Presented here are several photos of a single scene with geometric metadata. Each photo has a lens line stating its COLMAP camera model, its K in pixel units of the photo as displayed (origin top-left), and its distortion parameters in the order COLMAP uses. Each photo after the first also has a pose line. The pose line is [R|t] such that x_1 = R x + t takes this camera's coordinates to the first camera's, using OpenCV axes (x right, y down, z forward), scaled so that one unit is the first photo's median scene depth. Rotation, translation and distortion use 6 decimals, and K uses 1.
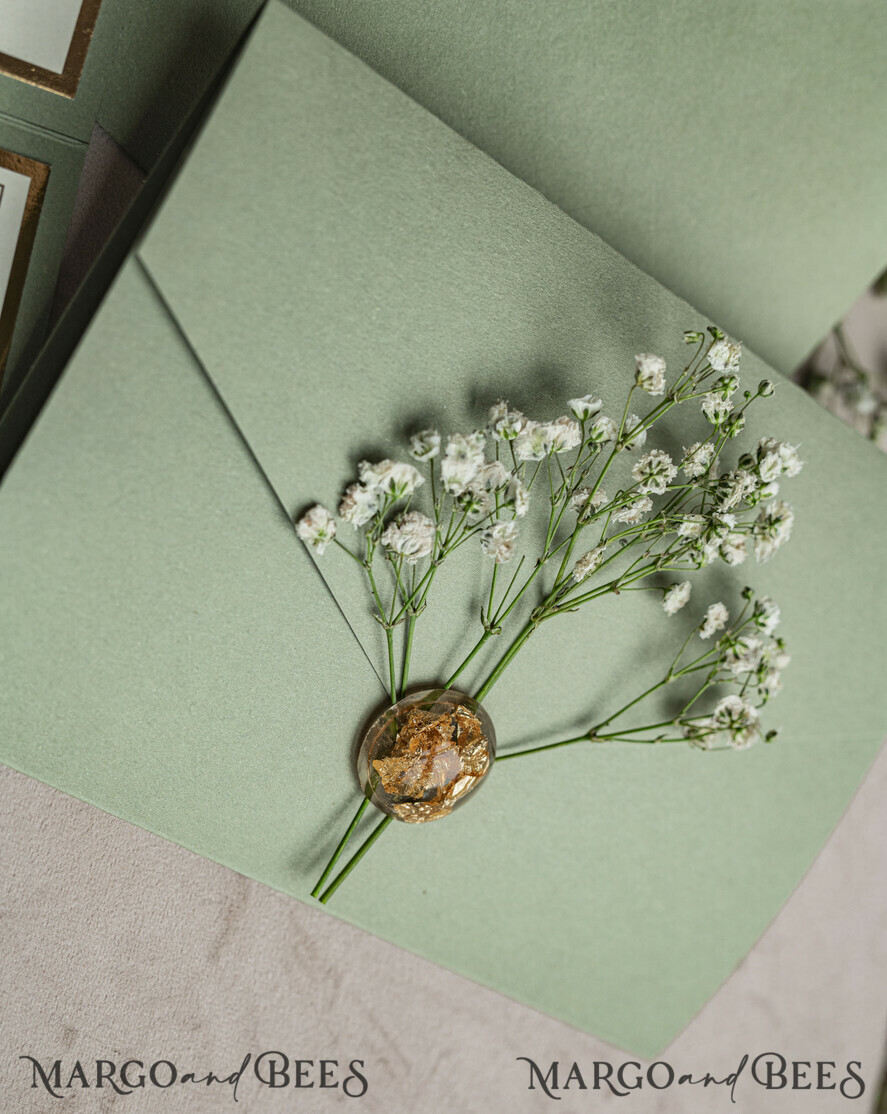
lens RADIAL K [[1944.2, 0, 389.9], [0, 1944.2, 616.6], [0, 0, 1]] dist [-0.030805, 0.000000]
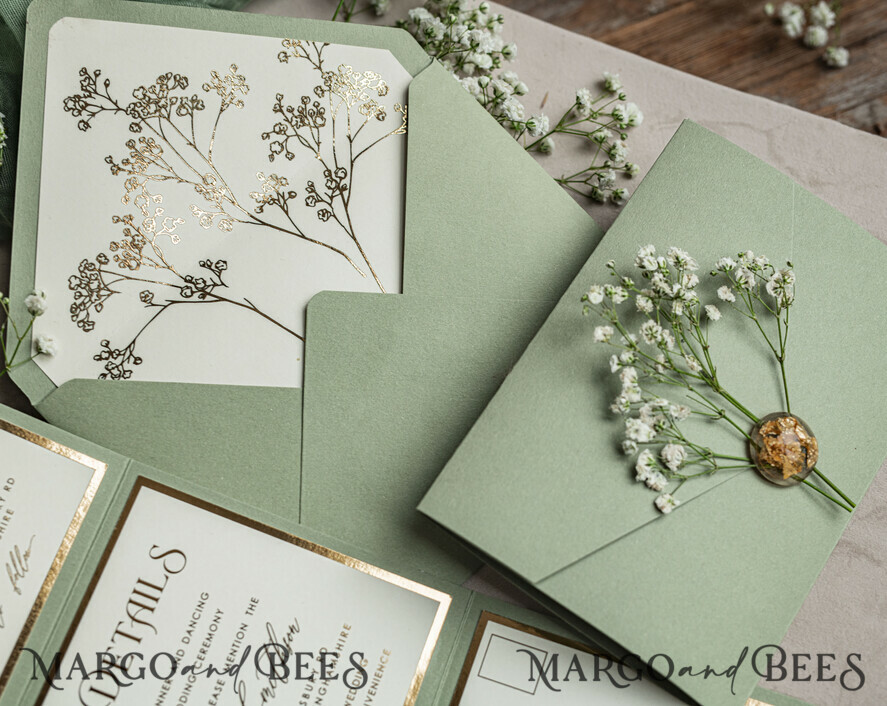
lens RADIAL K [[1548.1, 0, 402.5], [0, 1548.1, 363.7], [0, 0, 1]] dist [-0.030805, 0.000000]
pose [[0.061878, -0.991244, -0.116650, 0.268773], [0.984845, 0.079612, -0.154084, -0.076363], [0.162021, -0.105348, 0.981148, -0.603610]]
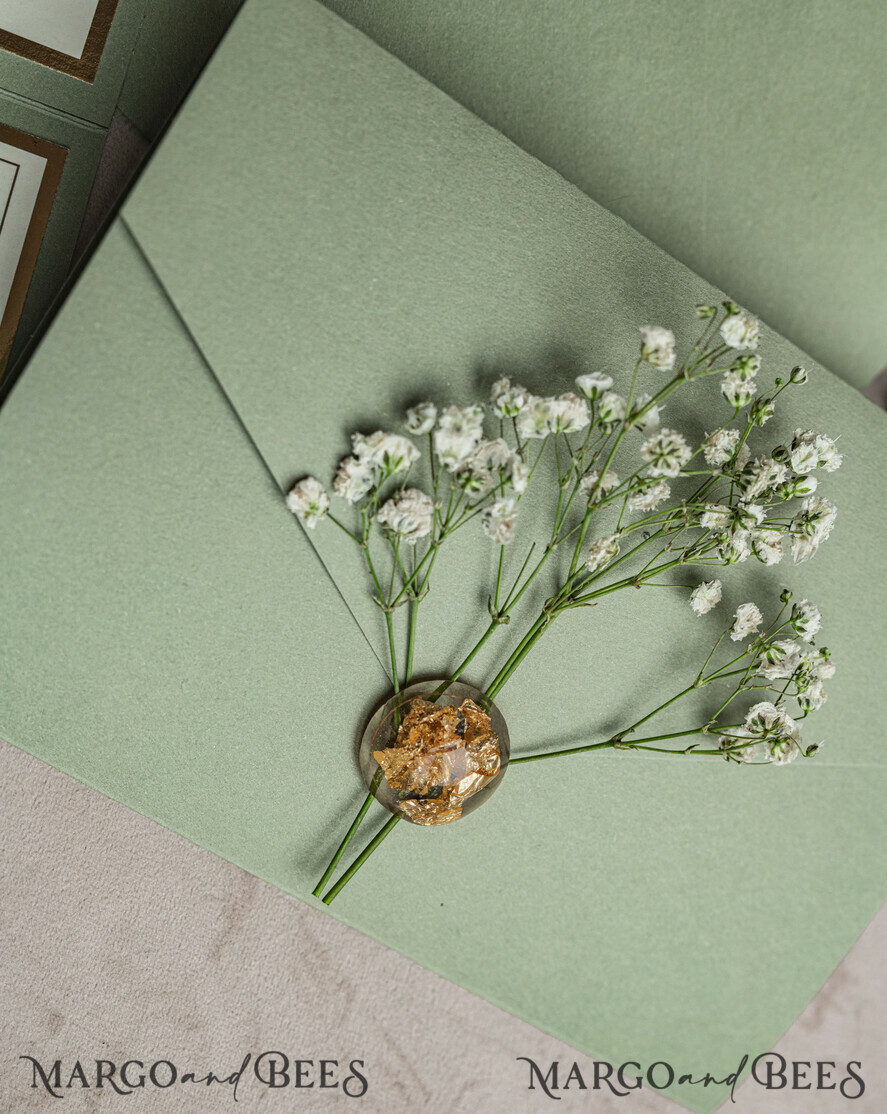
lens RADIAL K [[1944.2, 0, 421.0], [0, 1944.2, 651.4], [0, 0, 1]] dist [-0.030805, 0.000000]
pose [[0.987435, 0.020079, -0.156746, 0.165475], [-0.033866, 0.995738, -0.085787, 0.106904], [0.154355, 0.090018, 0.983906, 0.048086]]
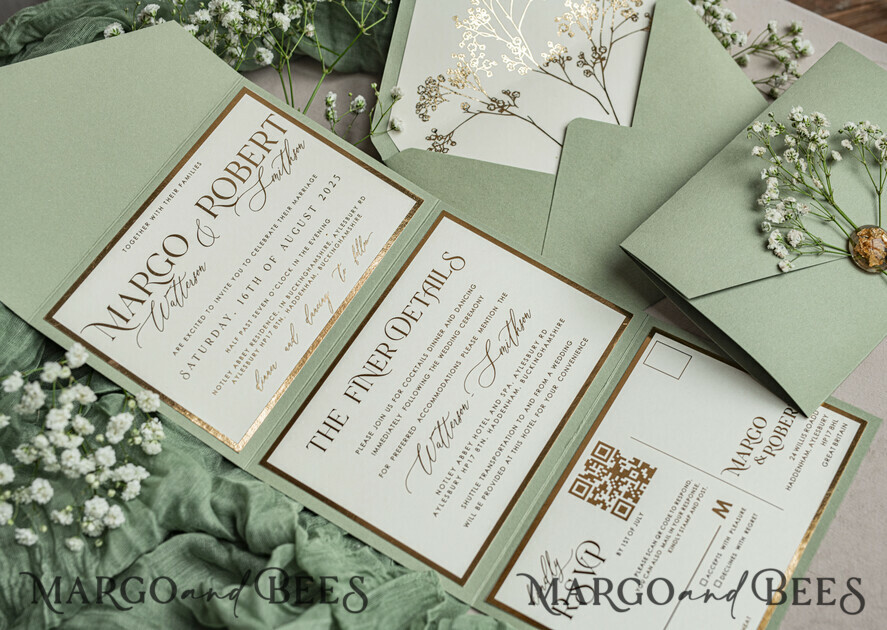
lens RADIAL K [[1390.0, 0, 436.1], [0, 1390.0, 333.1], [0, 0, 1]] dist [-0.037578, 0.000000]
pose [[0.205287, -0.978132, -0.033399, -0.173275], [0.927783, 0.205357, -0.311523, 0.139936], [0.311569, 0.032964, 0.949652, -1.197349]]
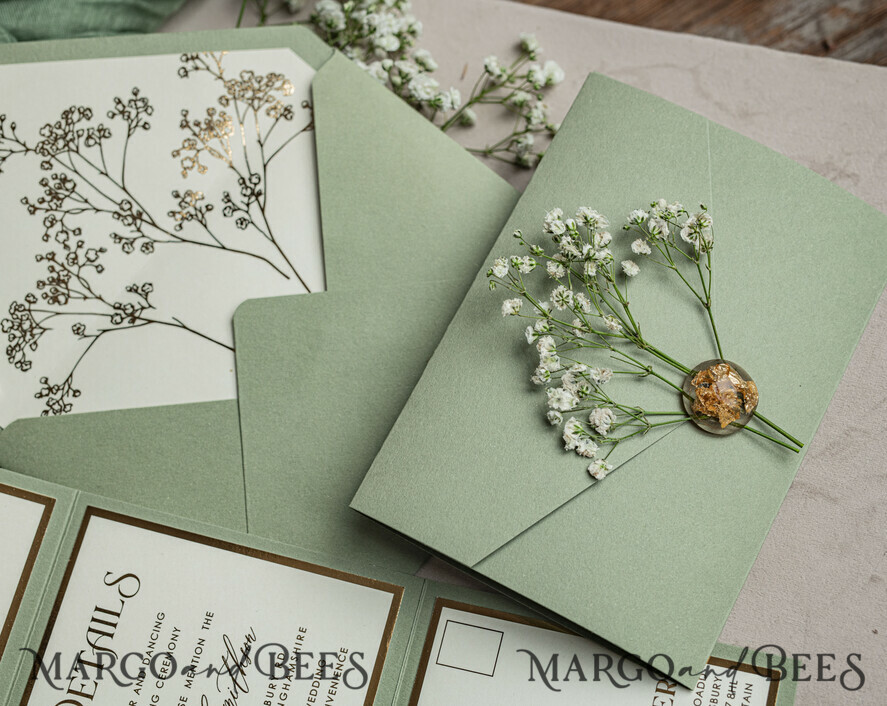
lens RADIAL K [[1548.1, 0, 405.9], [0, 1548.1, 363.3], [0, 0, 1]] dist [-0.030805, 0.000000]
pose [[-0.086961, -0.986446, -0.139149, 0.296534], [0.963905, -0.048033, -0.261879, 0.177601], [0.251646, -0.156899, 0.955017, -0.538516]]
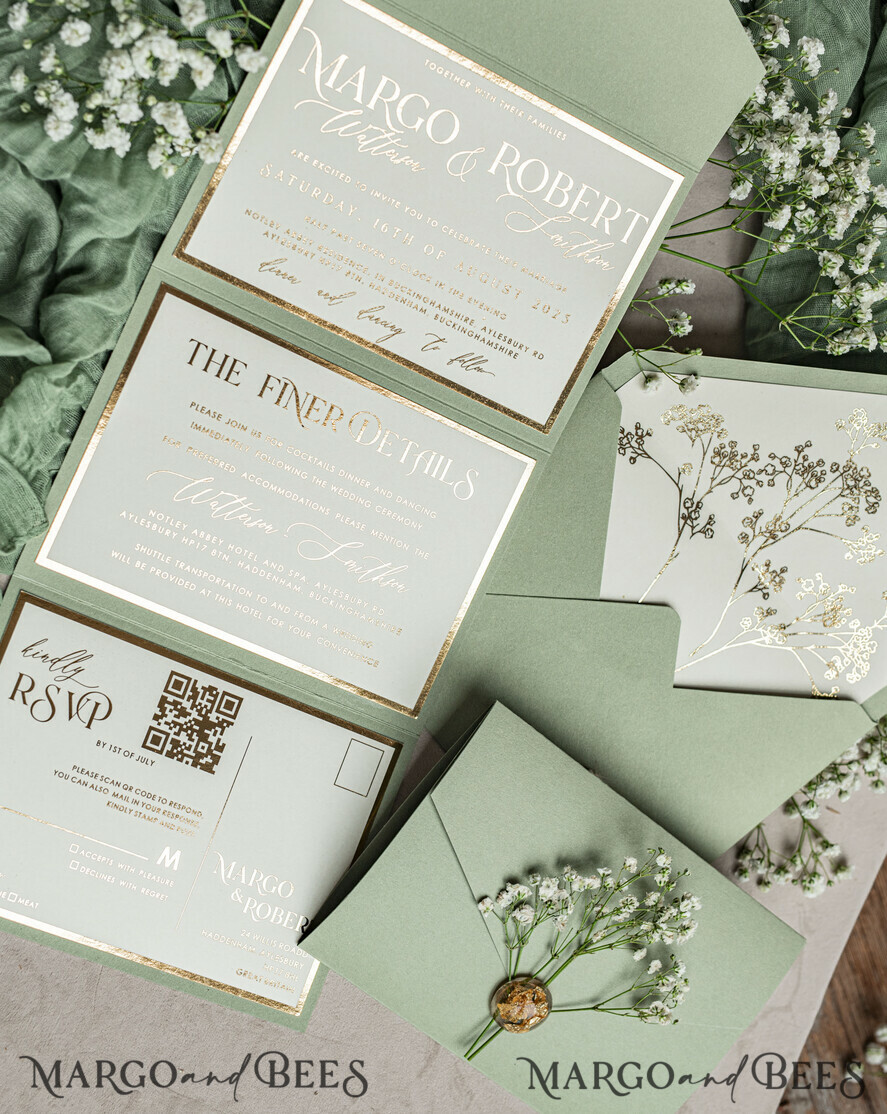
lens RADIAL K [[2180.4, 0, 405.0], [0, 2180.4, 487.3], [0, 0, 1]] dist [-0.037553, 0.000000]
pose [[0.978616, 0.134490, -0.155636, 0.210225], [-0.152986, 0.981671, -0.113657, -0.226517], [0.137498, 0.135037, 0.981254, -1.715060]]
